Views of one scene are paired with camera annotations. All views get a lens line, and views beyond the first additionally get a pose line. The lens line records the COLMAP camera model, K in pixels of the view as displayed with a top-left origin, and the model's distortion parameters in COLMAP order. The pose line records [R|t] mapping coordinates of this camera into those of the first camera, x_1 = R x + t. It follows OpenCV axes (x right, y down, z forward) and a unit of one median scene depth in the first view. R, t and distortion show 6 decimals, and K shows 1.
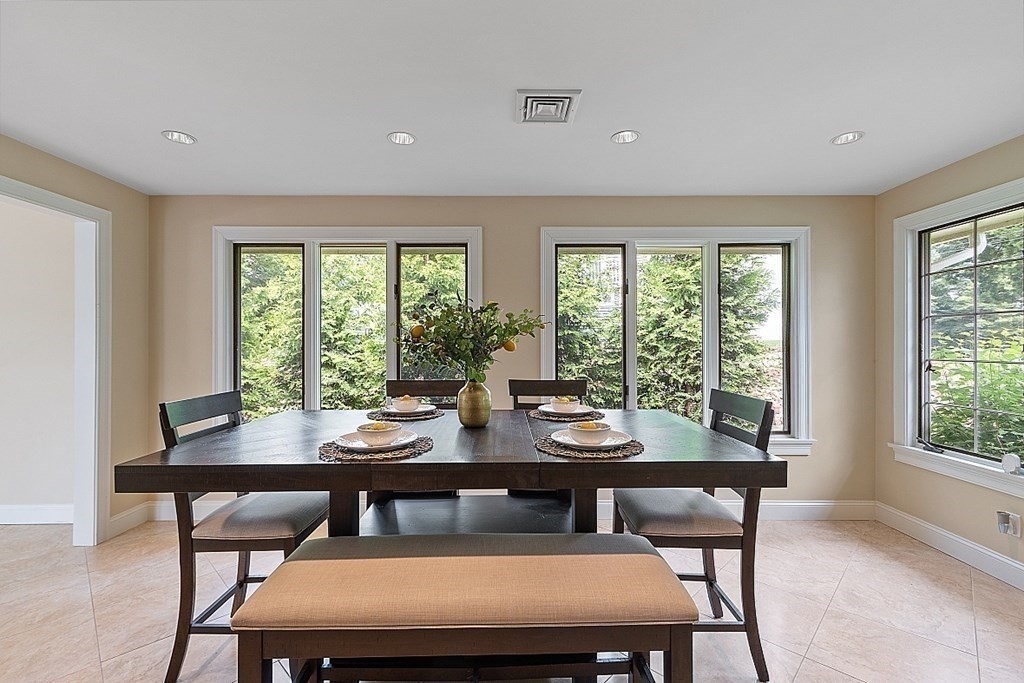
lens RADIAL K [[446.6, 0, 512.0], [0, 446.6, 341.5], [0, 0, 1]] dist [0.002153, 0.000277]
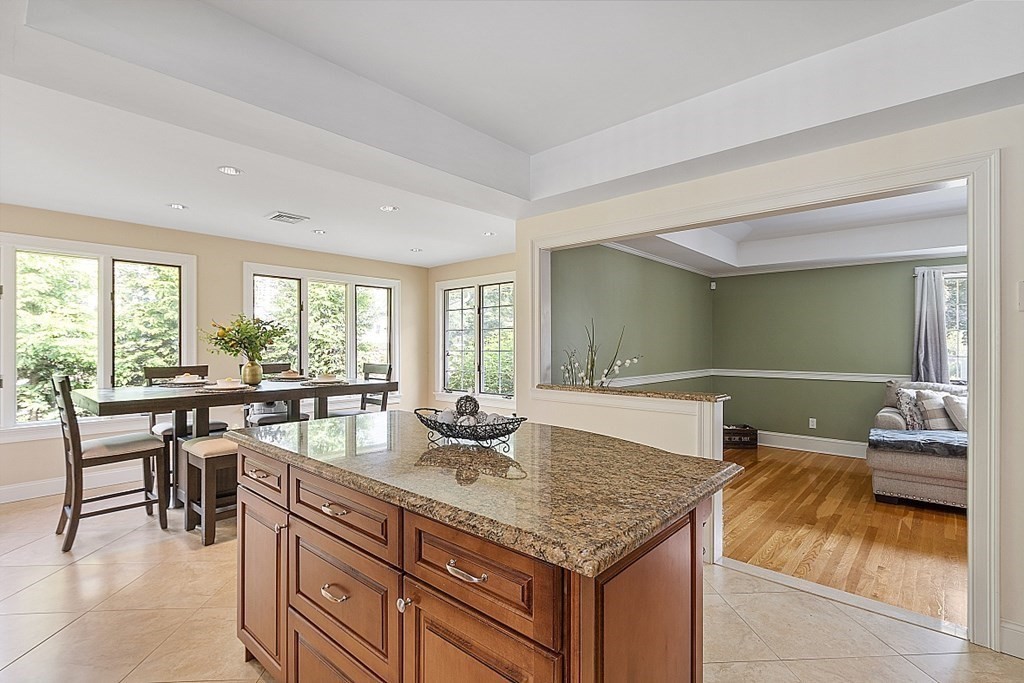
lens RADIAL K [[480.9, 0, 509.4], [0, 480.9, 345.7], [0, 0, 1]] dist [0.001824, 0.000017]
pose [[0.678186, 0.000909, 0.734890, -0.488165], [-0.003815, 0.999990, 0.002284, 0.009566], [-0.734880, -0.004352, 0.678183, -0.679471]]
